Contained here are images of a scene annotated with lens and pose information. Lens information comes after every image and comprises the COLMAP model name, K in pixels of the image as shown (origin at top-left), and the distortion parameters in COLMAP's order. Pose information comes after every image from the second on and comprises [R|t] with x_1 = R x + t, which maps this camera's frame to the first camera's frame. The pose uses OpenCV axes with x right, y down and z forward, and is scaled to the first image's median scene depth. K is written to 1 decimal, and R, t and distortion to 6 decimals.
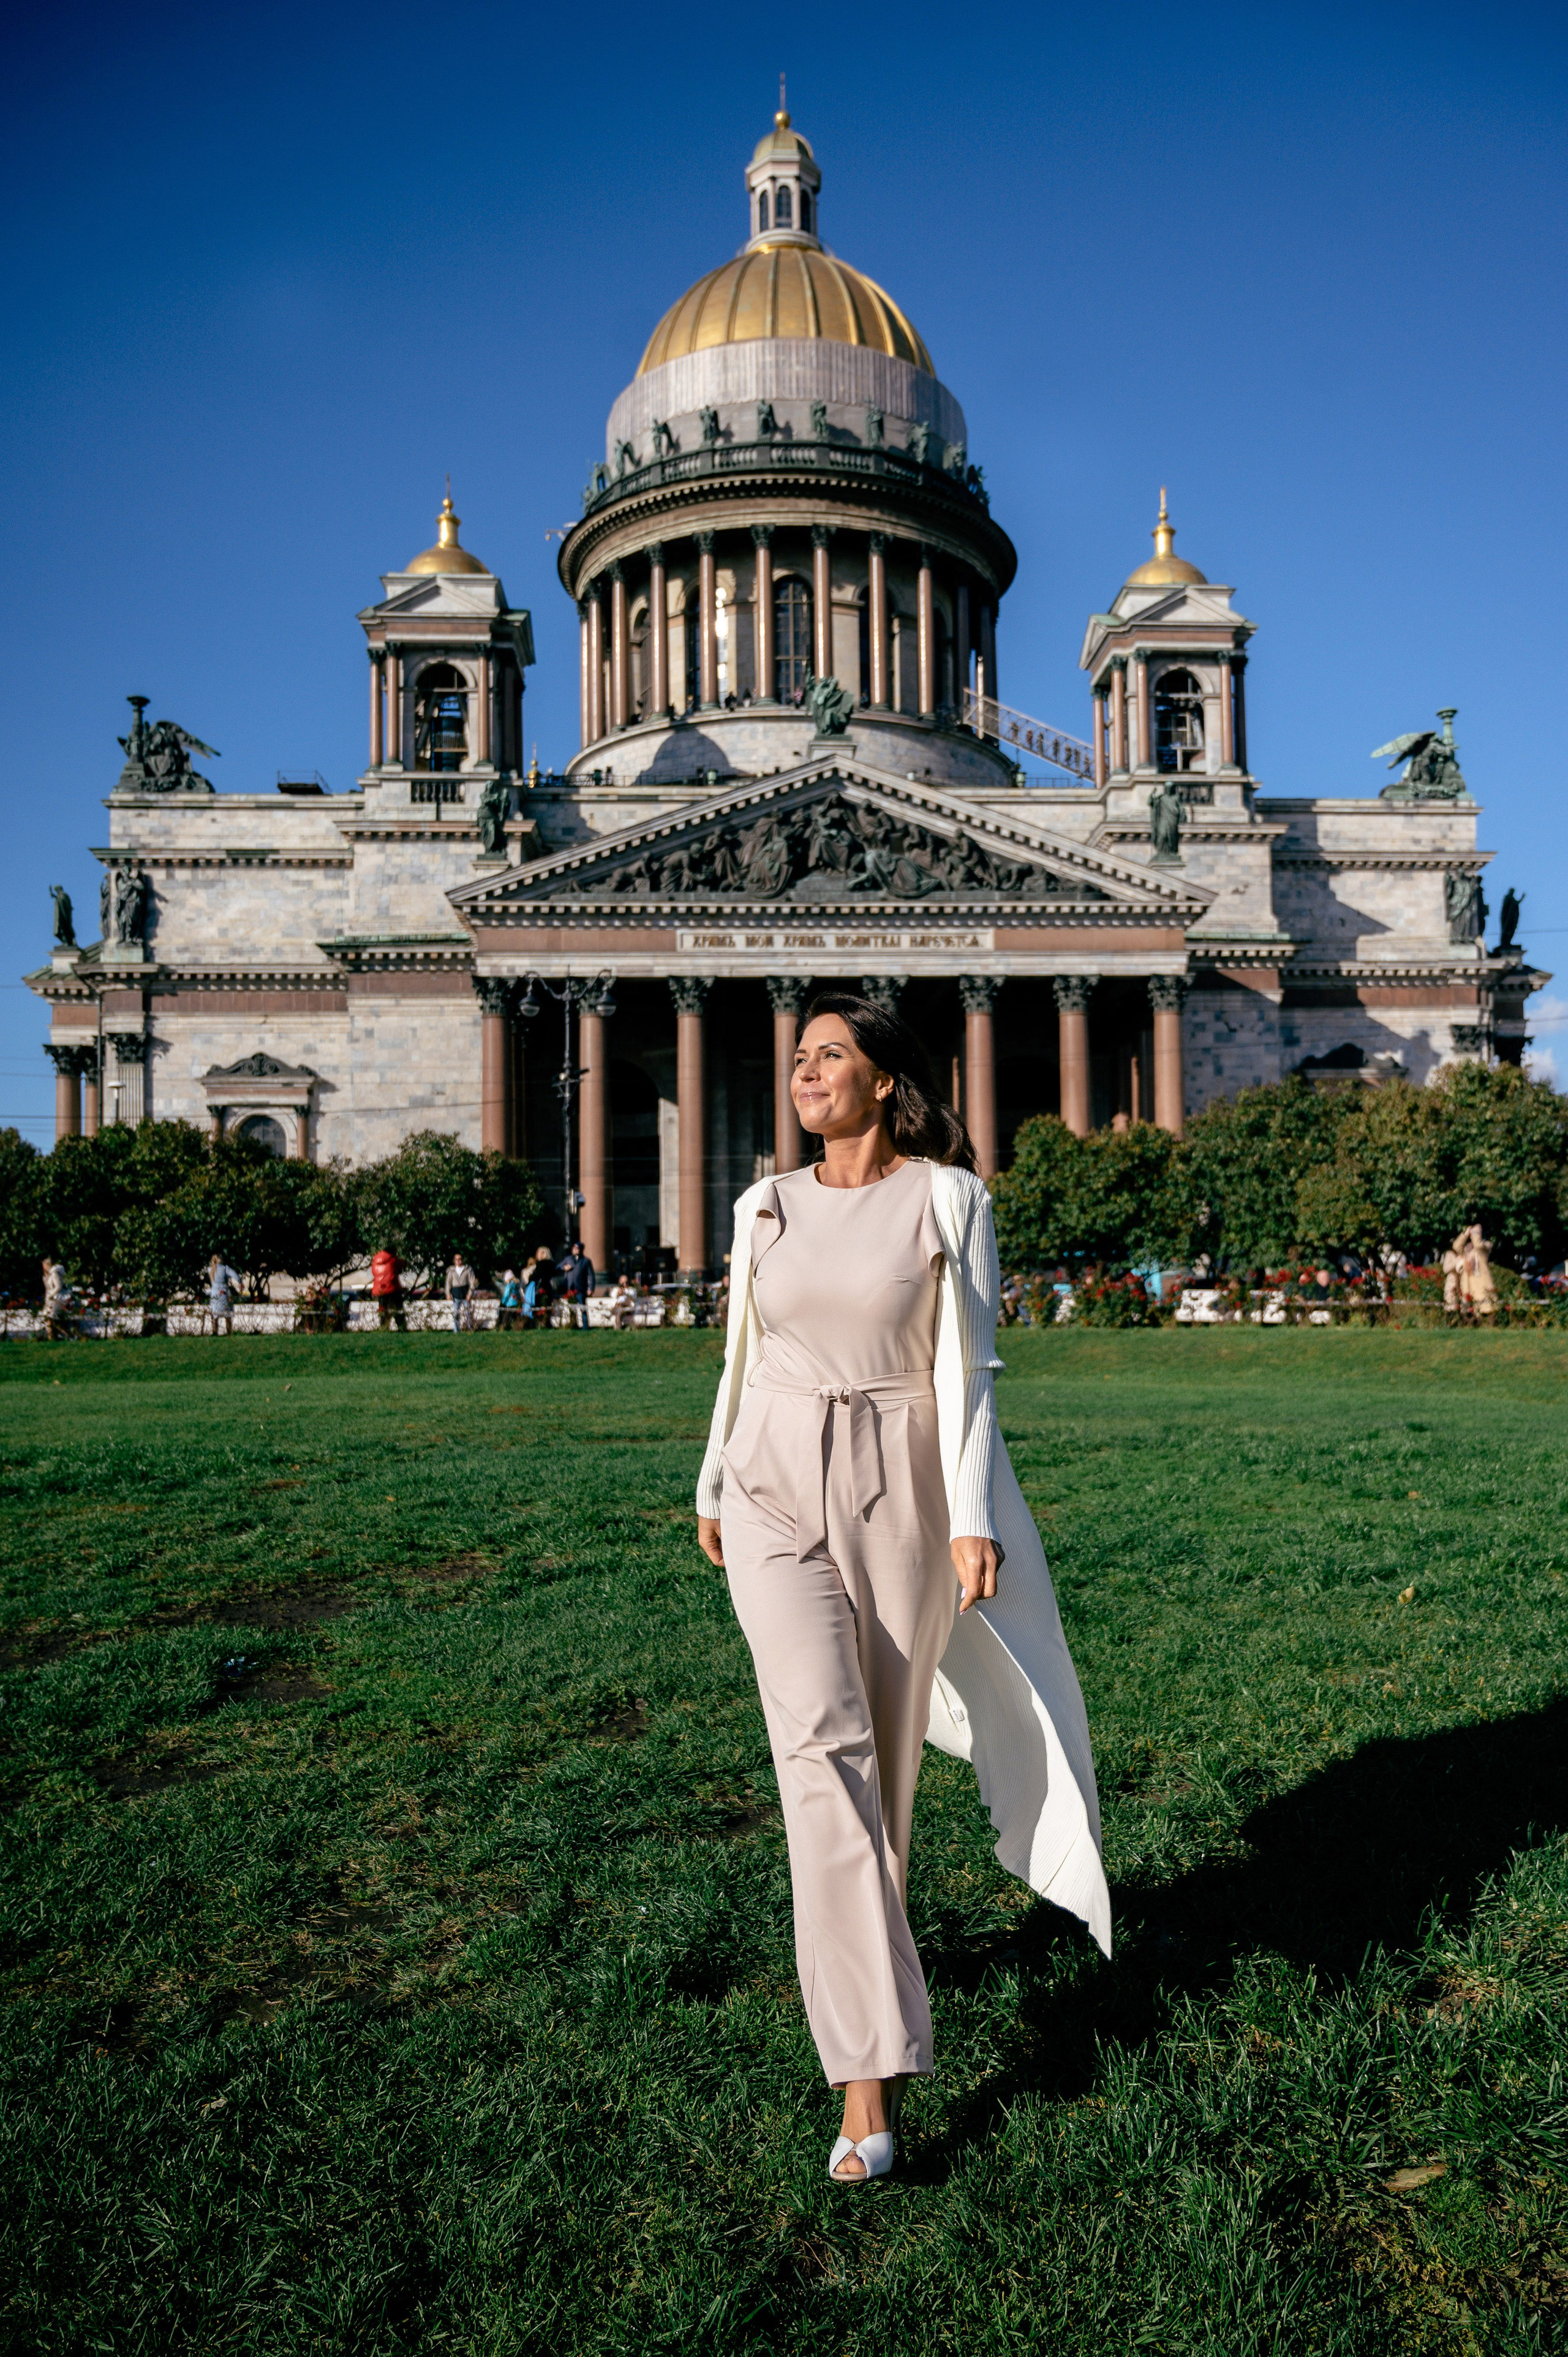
lens RADIAL K [[1679.0, 0, 829.6], [0, 1679.0, 1261.9], [0, 0, 1]] dist [0.000616, 0.003071]
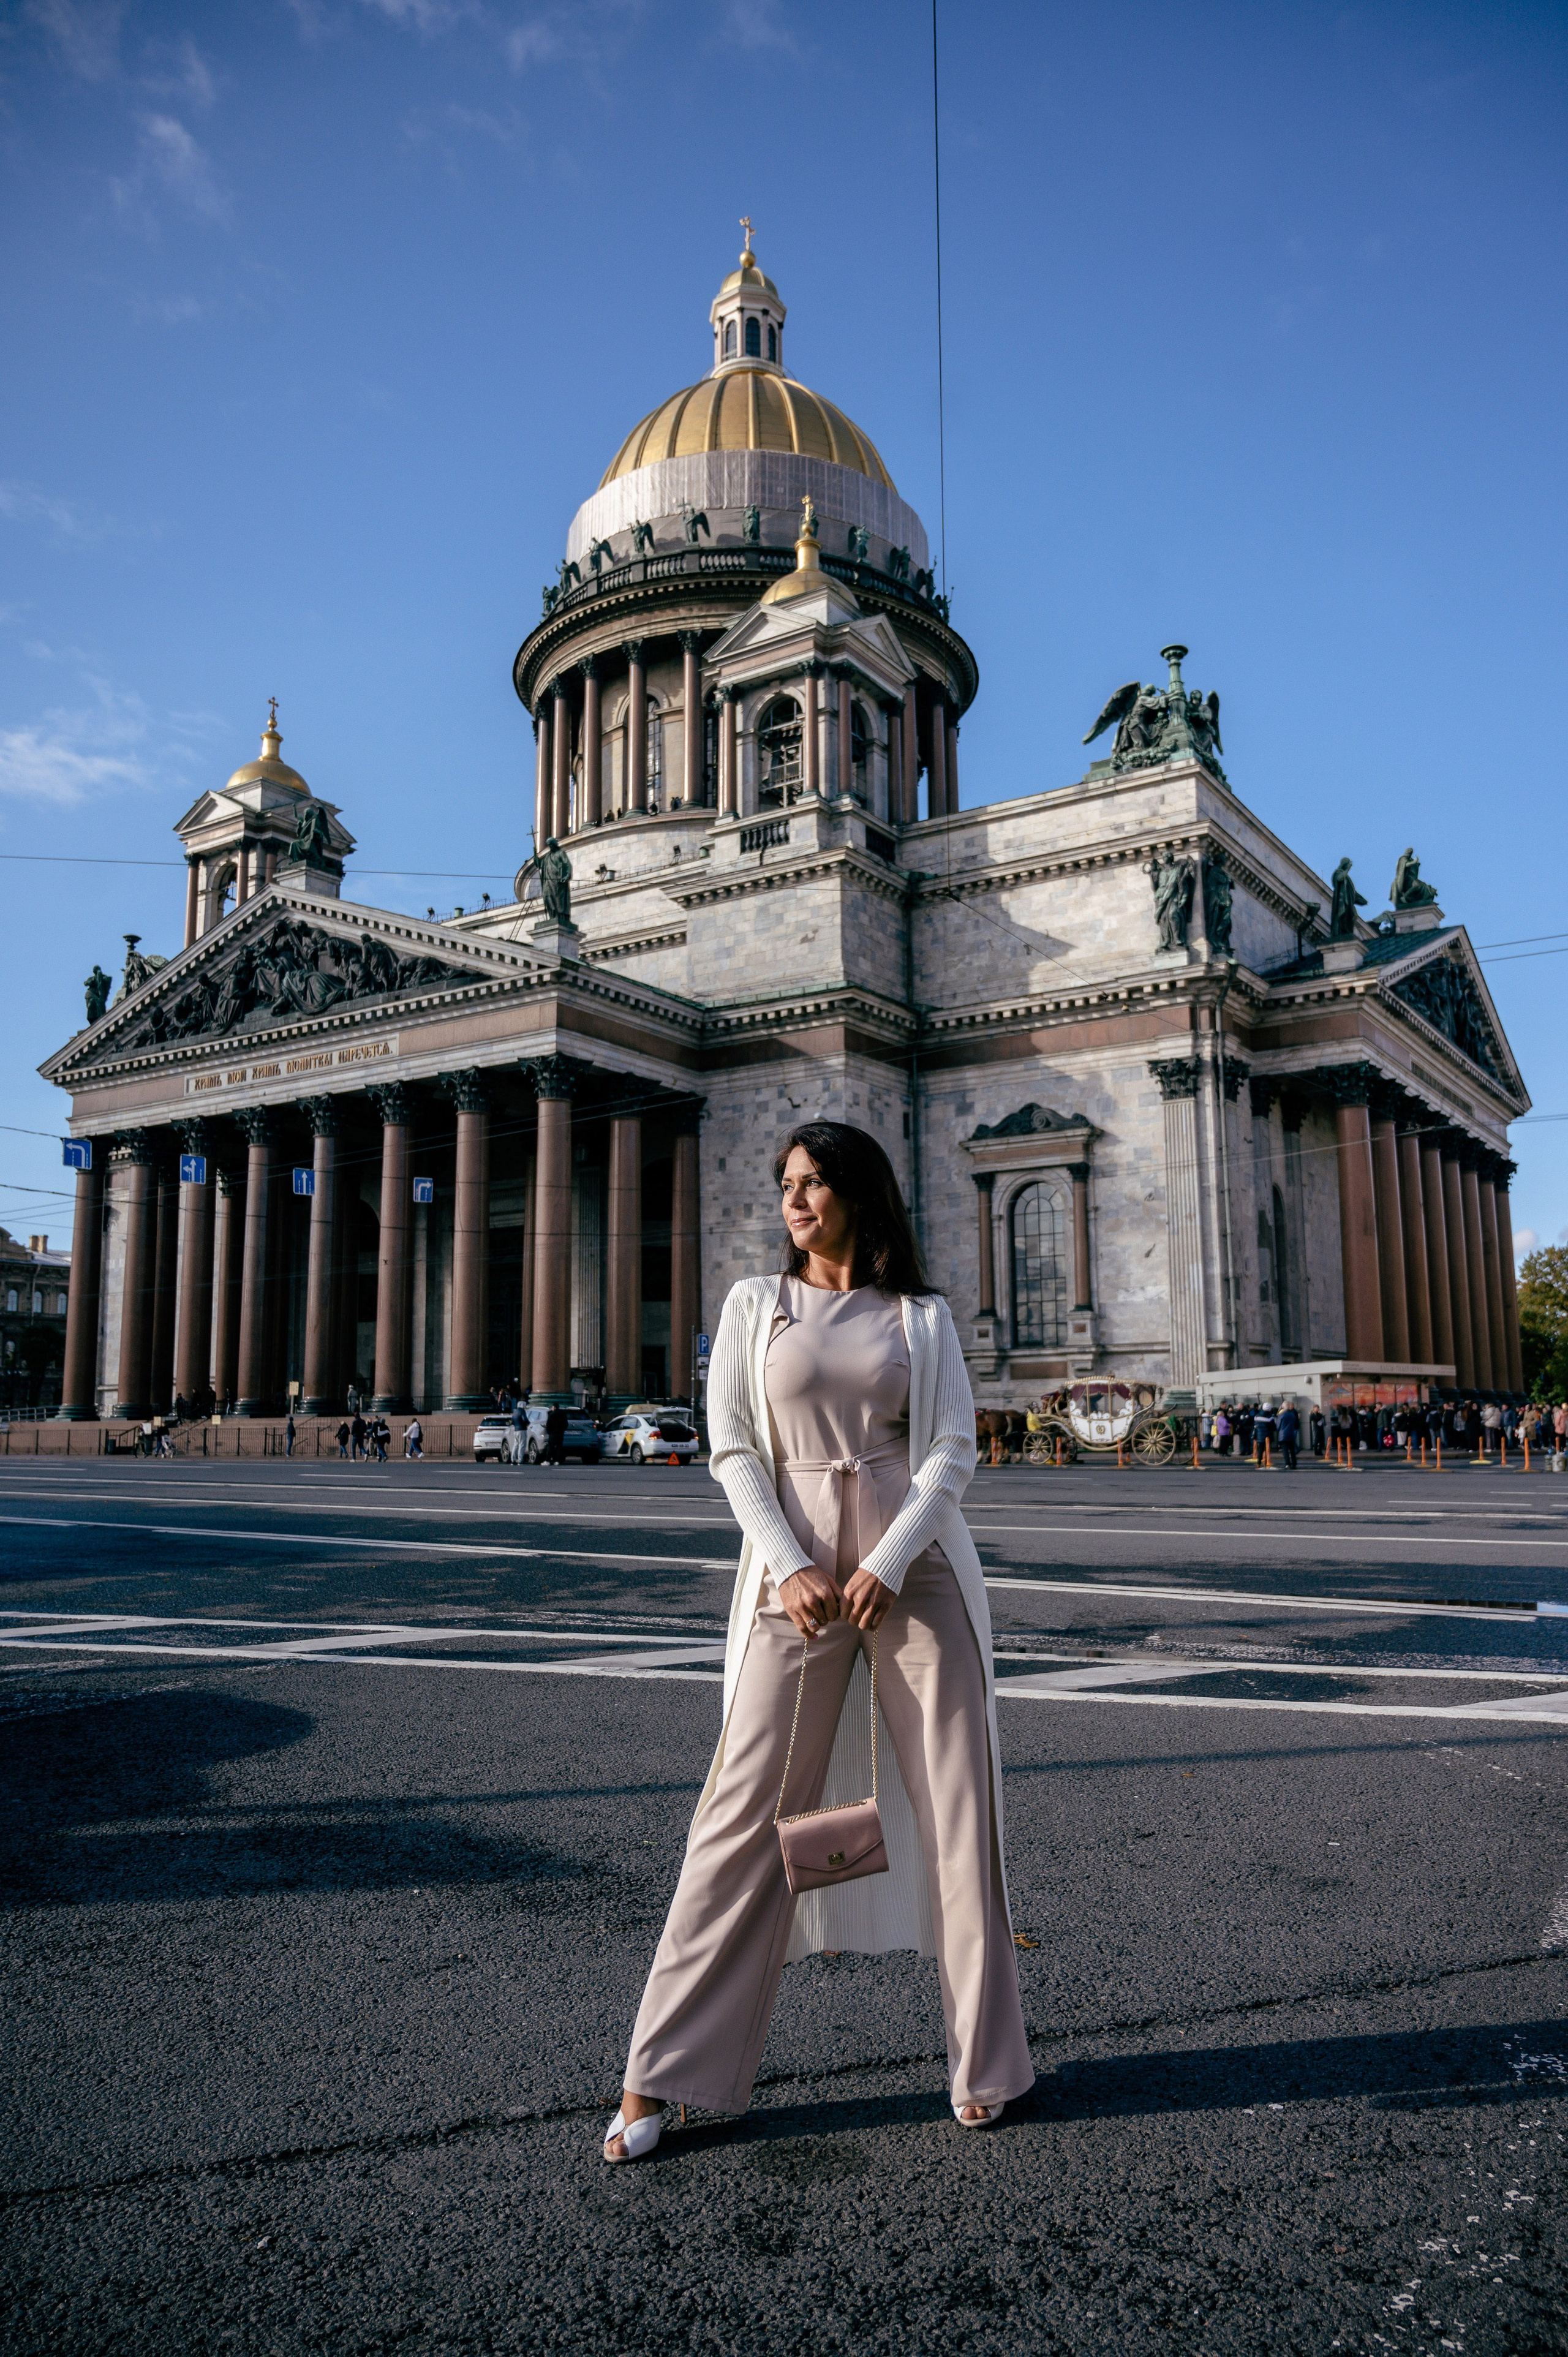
lens RADIAL K [[1679.0, 0, 776.2], [0, 1679.0, 1207.0], [0, 0, 1]] dist [0.000616, 0.003071]
pose [[0.810240, -0.075783, -0.581177, 0.659801], [0.010547, 0.993330, -0.114822, 0.003717], [0.586003, 0.086904, 0.805636, 0.322500]]
